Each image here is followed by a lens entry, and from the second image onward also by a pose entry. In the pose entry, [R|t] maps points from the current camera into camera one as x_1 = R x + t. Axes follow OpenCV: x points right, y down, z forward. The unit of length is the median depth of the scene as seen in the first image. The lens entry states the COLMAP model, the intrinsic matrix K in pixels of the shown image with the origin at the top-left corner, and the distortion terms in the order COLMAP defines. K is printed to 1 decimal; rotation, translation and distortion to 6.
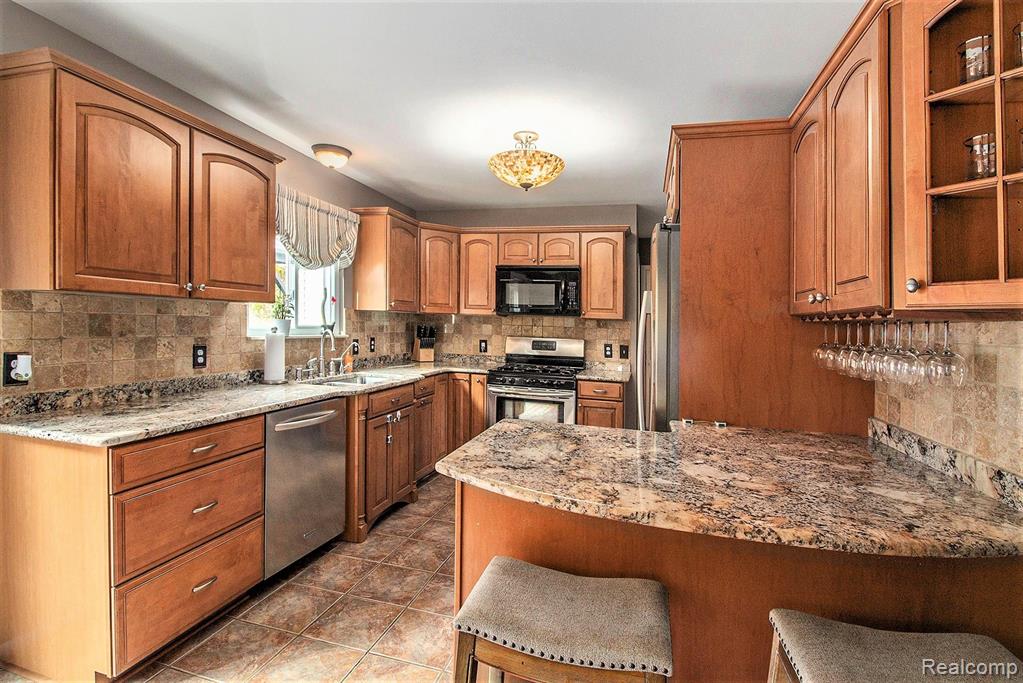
lens RADIAL K [[494.2, 0, 503.7], [0, 494.2, 318.3], [0, 0, 1]] dist [-0.002994, -0.000349]
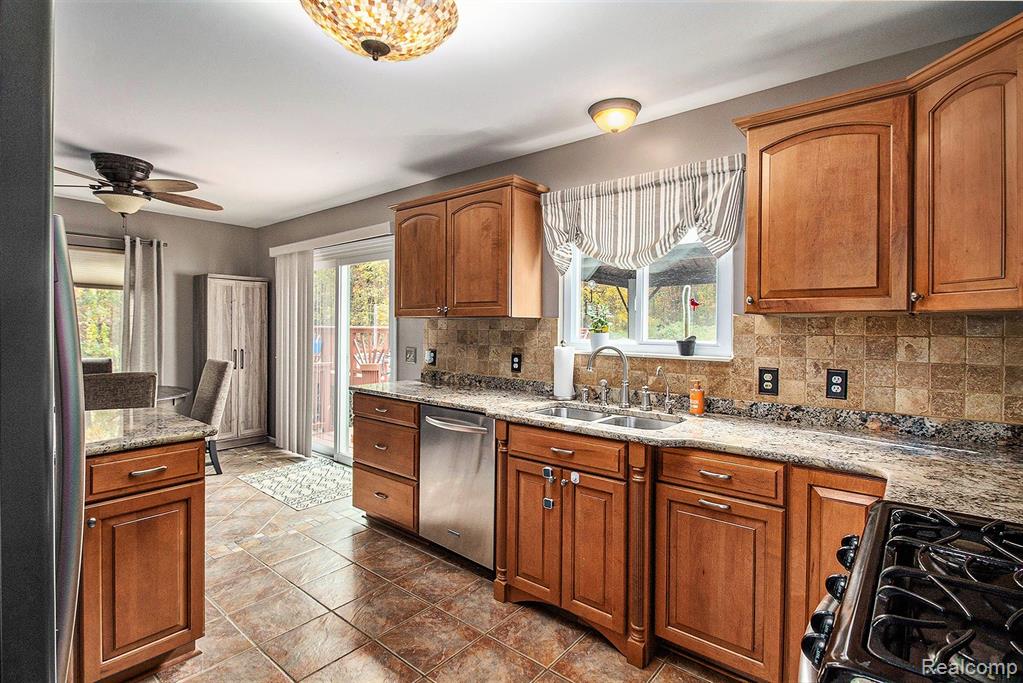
lens RADIAL K [[494.2, 0, 537.5], [0, 494.2, 336.2], [0, 0, 1]] dist [-0.002994, -0.000349]
pose [[-0.378901, -0.021302, -0.925192, 0.311634], [-0.013903, 0.999753, -0.017325, 0.018970], [0.925333, 0.006298, -0.379104, 0.934260]]
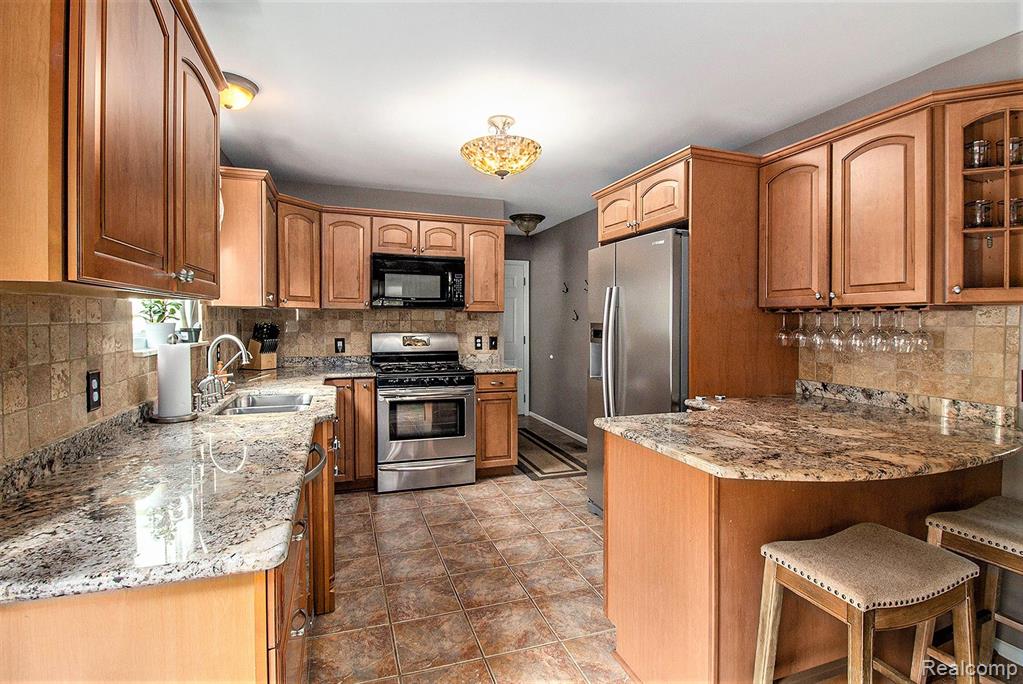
lens RADIAL K [[494.2, 0, 513.5], [0, 494.2, 312.1], [0, 0, 1]] dist [-0.002994, -0.000349]
pose [[0.814081, -0.020098, 0.580404, -0.337800], [0.014941, 0.999795, 0.013663, -0.010277], [-0.580560, -0.002451, 0.814214, 0.146940]]
